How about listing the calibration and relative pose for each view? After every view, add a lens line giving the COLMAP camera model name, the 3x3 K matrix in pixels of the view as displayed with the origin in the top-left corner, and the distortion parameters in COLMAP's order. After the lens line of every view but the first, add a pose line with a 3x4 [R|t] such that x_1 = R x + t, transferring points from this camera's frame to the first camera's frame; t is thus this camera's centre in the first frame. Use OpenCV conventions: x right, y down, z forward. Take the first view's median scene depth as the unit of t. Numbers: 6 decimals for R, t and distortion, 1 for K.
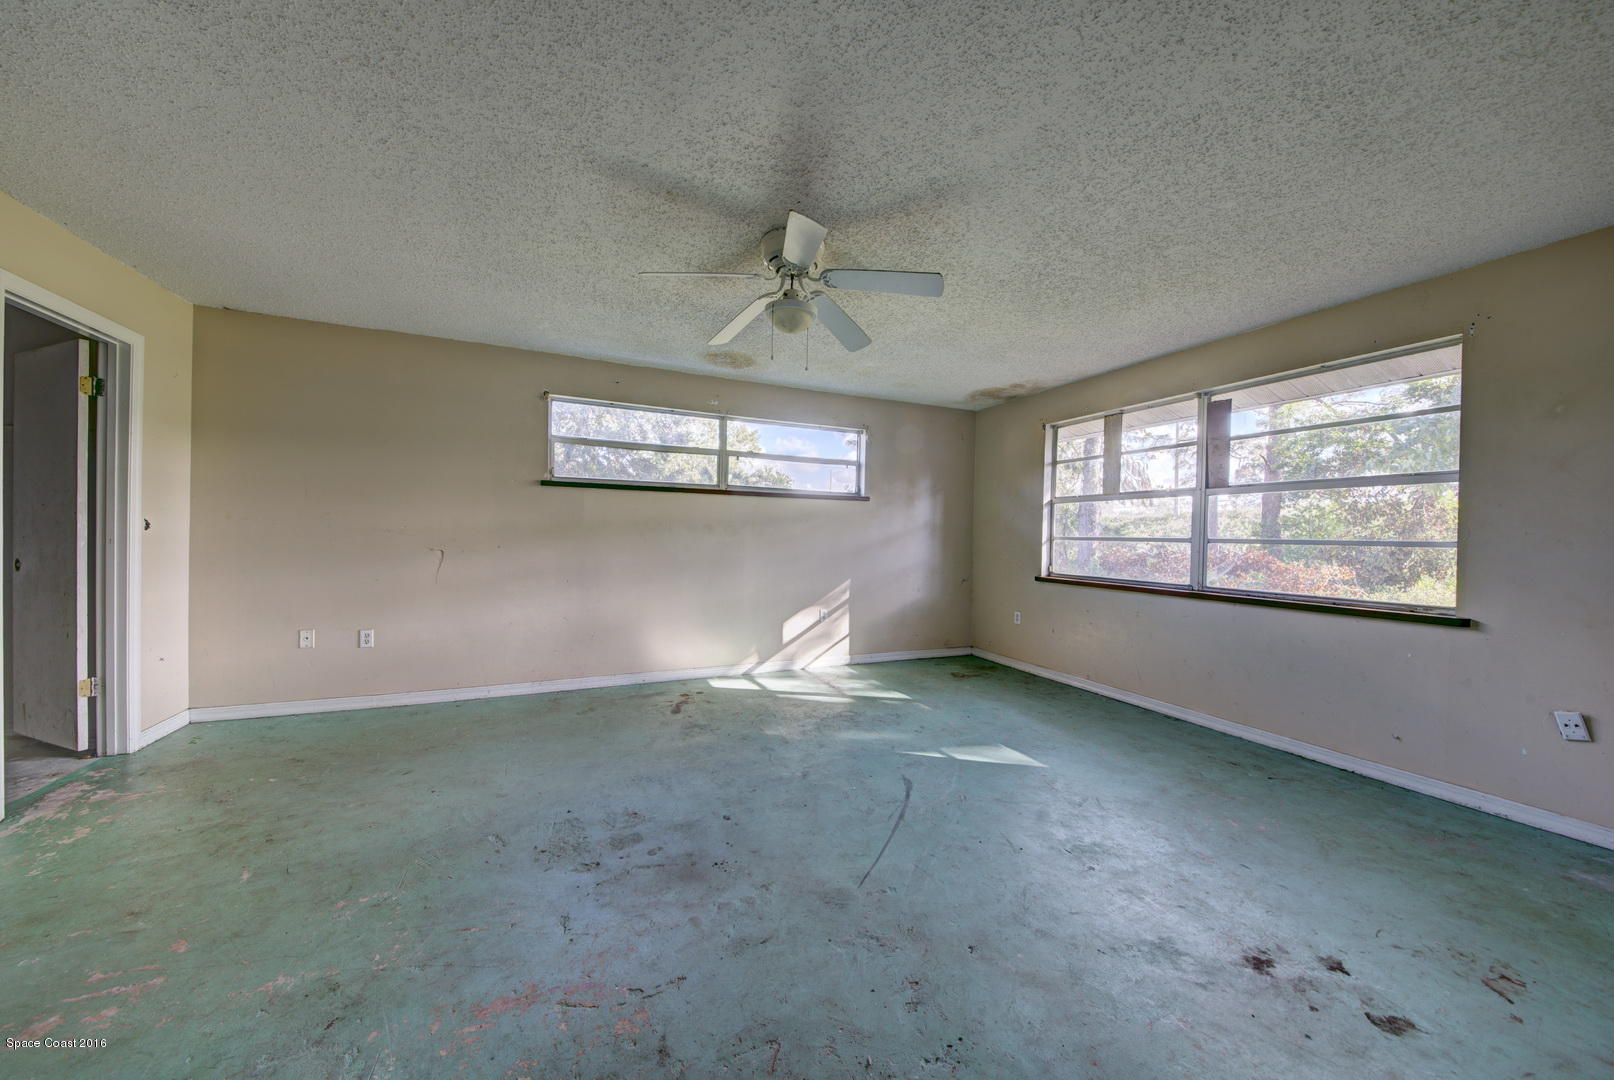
lens RADIAL K [[550.2, 0, 798.8], [0, 550.2, 545.0], [0, 0, 1]] dist [0.045749, -0.022213]
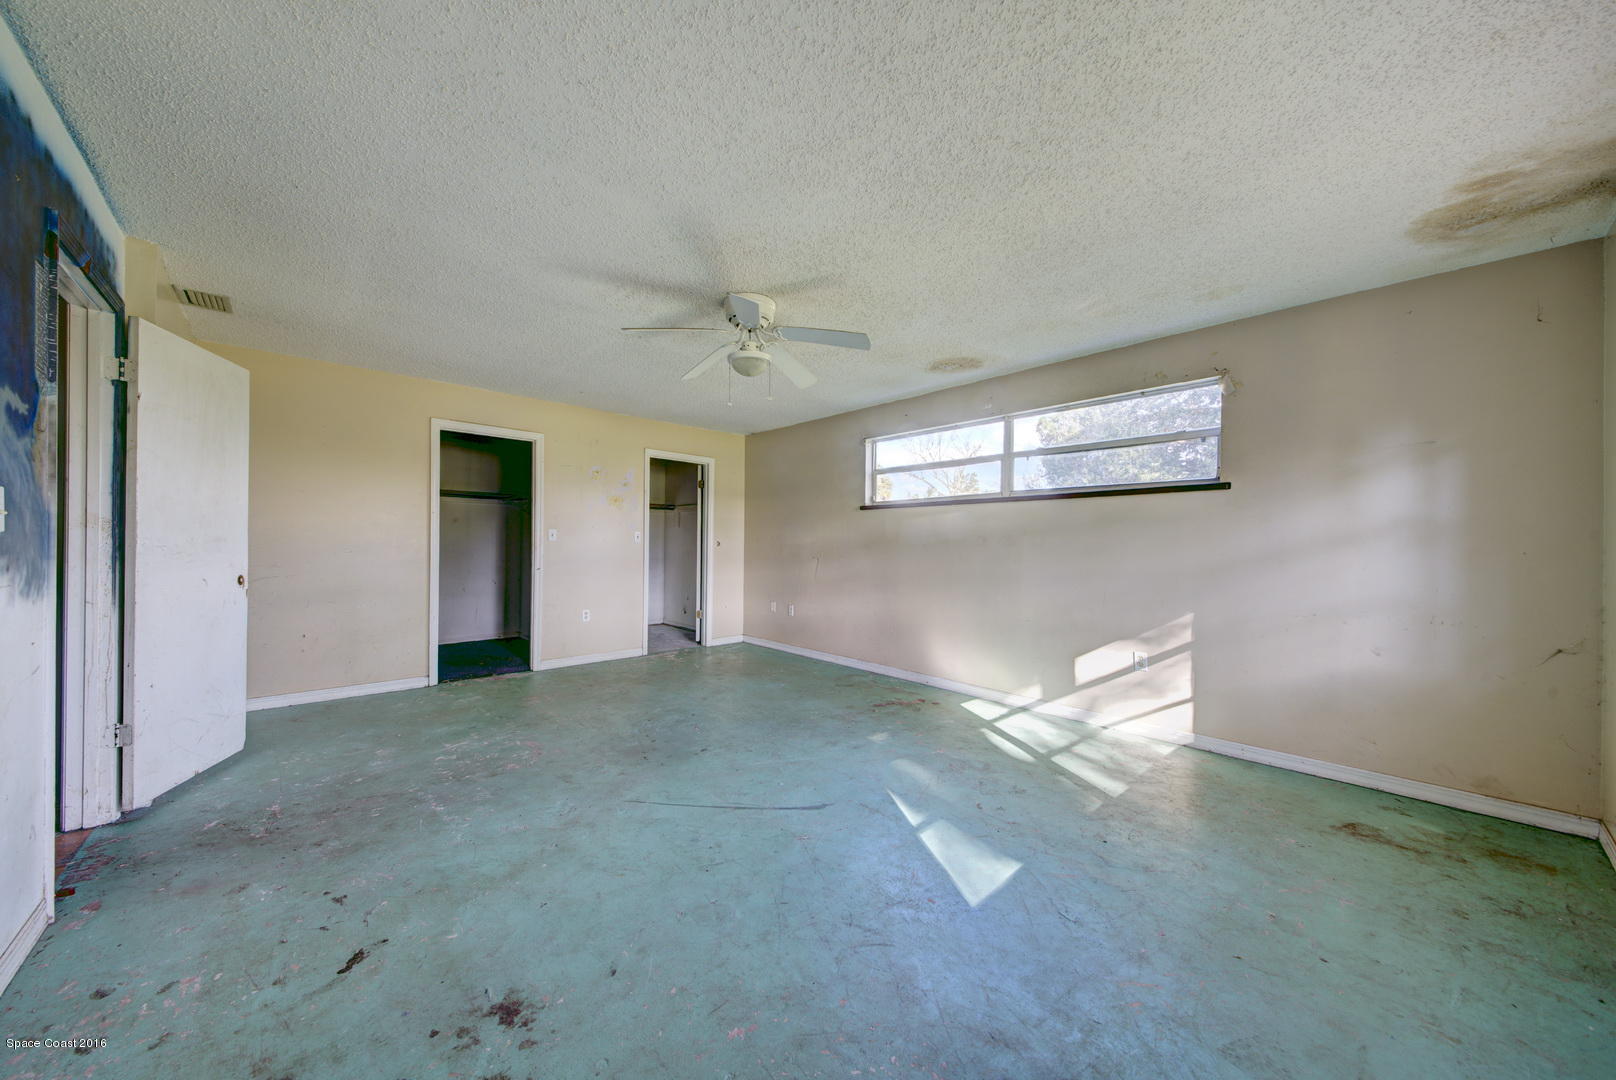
lens RADIAL K [[550.9, 0, 799.8], [0, 550.9, 545.0], [0, 0, 1]] dist [0.045749, -0.022213]
pose [[0.328245, -0.016454, -0.944449, 0.687416], [-0.022043, 0.999443, -0.025073, 0.011290], [0.944335, 0.029048, 0.327700, 0.425606]]
